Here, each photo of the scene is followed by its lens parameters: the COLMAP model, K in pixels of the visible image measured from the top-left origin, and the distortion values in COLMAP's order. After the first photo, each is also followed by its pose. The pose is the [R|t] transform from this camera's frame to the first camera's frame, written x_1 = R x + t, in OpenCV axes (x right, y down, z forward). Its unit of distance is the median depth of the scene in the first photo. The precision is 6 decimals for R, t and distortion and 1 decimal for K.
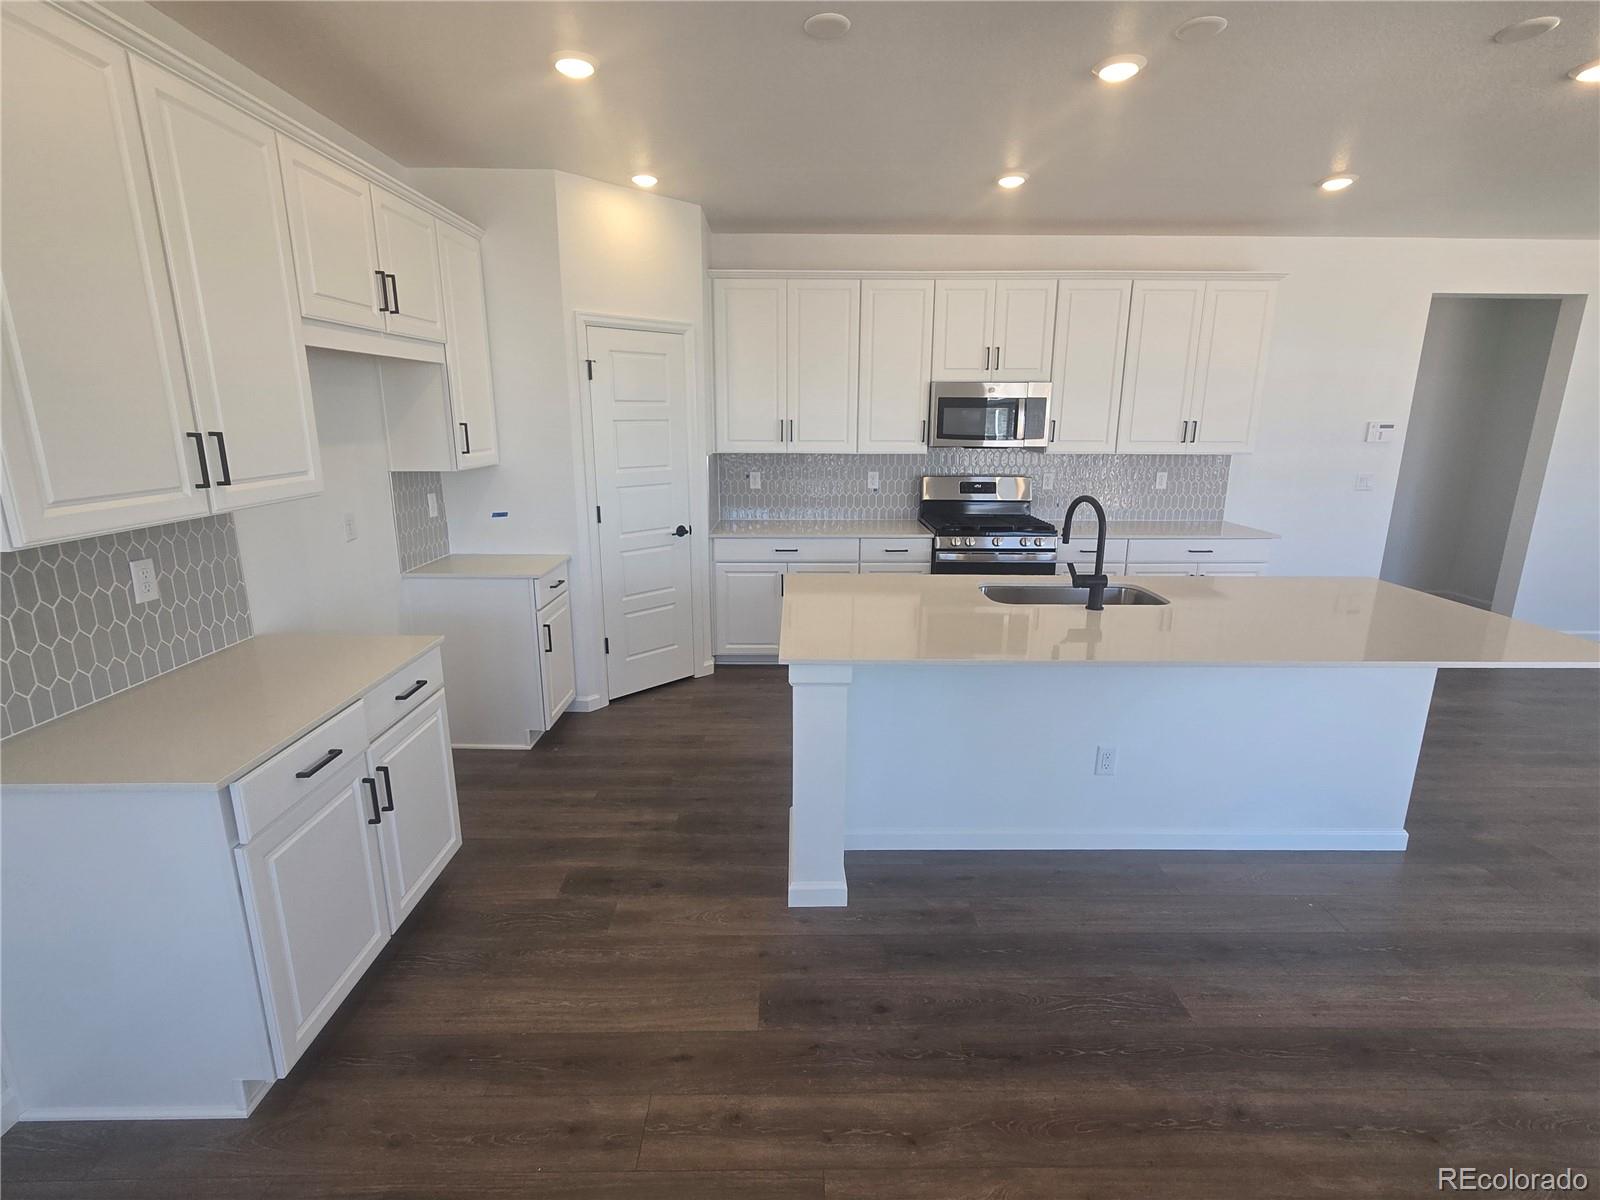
lens RADIAL K [[751.6, 0, 799.8], [0, 751.6, 593.0], [0, 0, 1]] dist [0.001847, 0.000500]
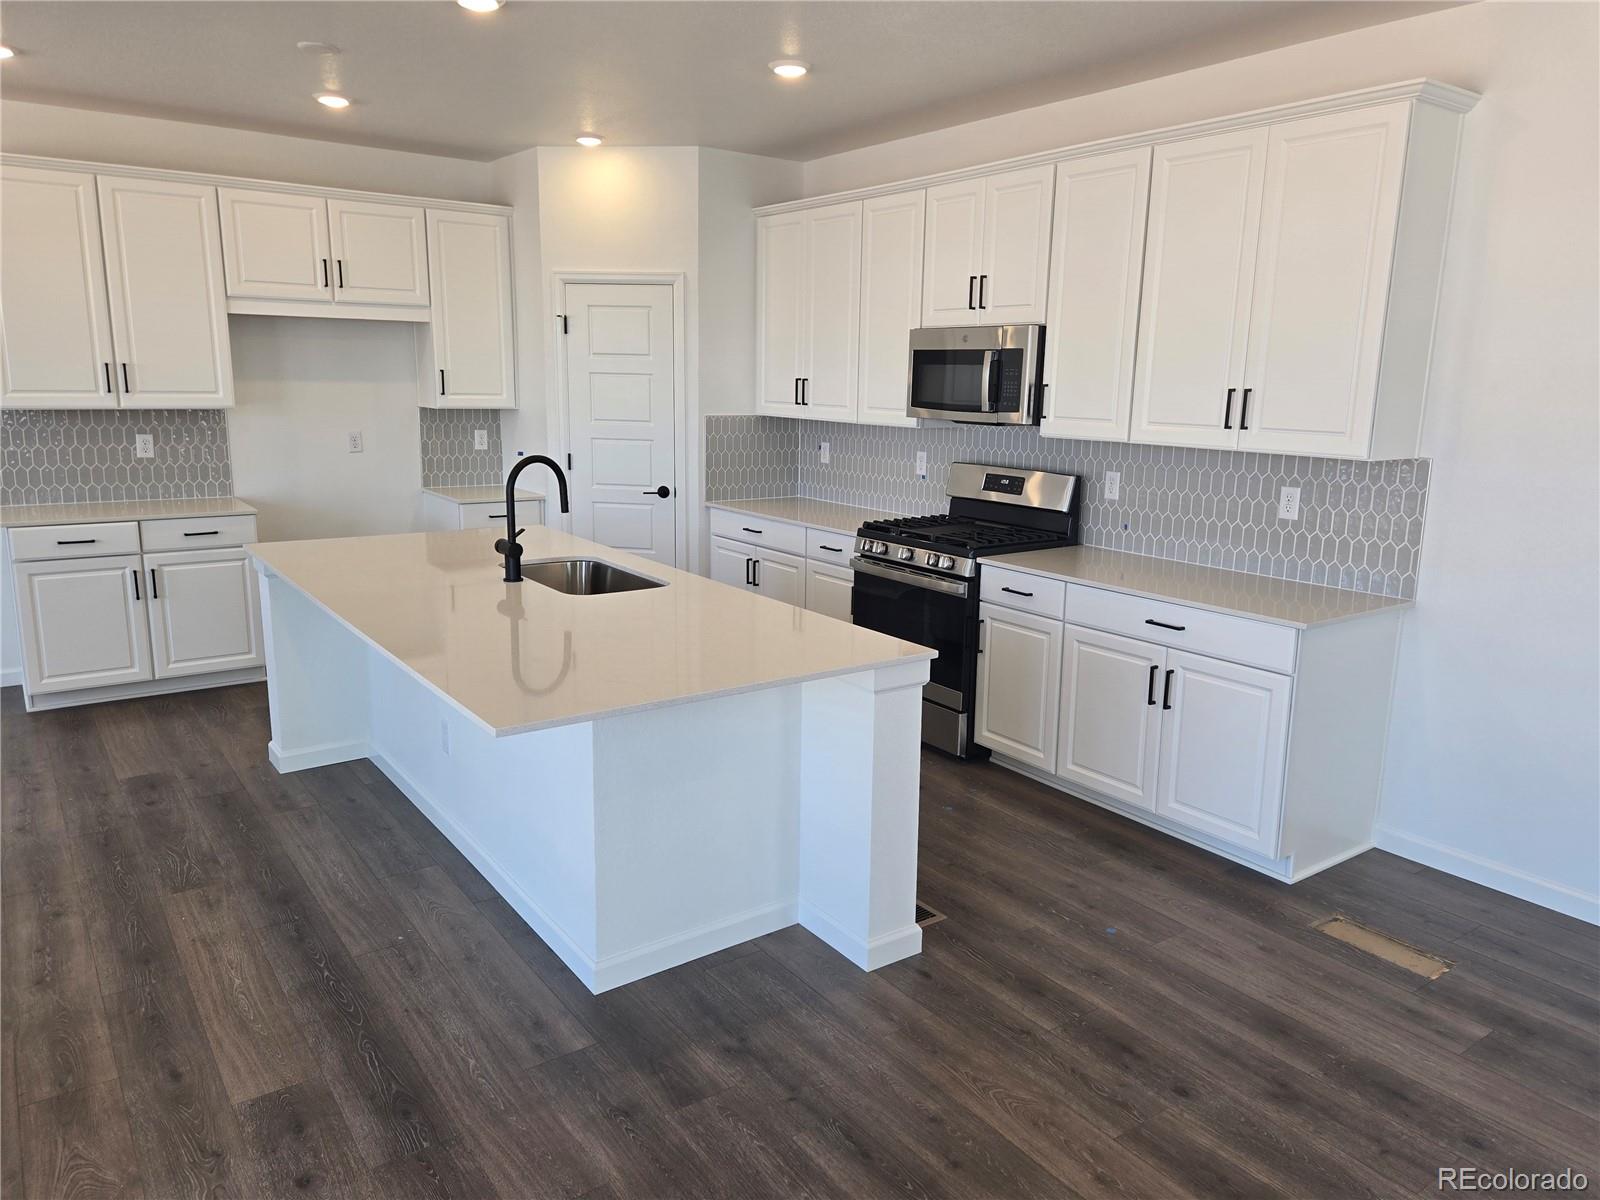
lens RADIAL K [[1109.9, 0, 800.0], [0, 1109.9, 600.0], [0, 0, 1]] dist [0.109311, -0.117742]
pose [[0.574050, 0.172995, -0.800337, 1.371366], [-0.208268, 0.976129, 0.061610, -0.090697], [0.791891, 0.131318, 0.596376, 0.401701]]
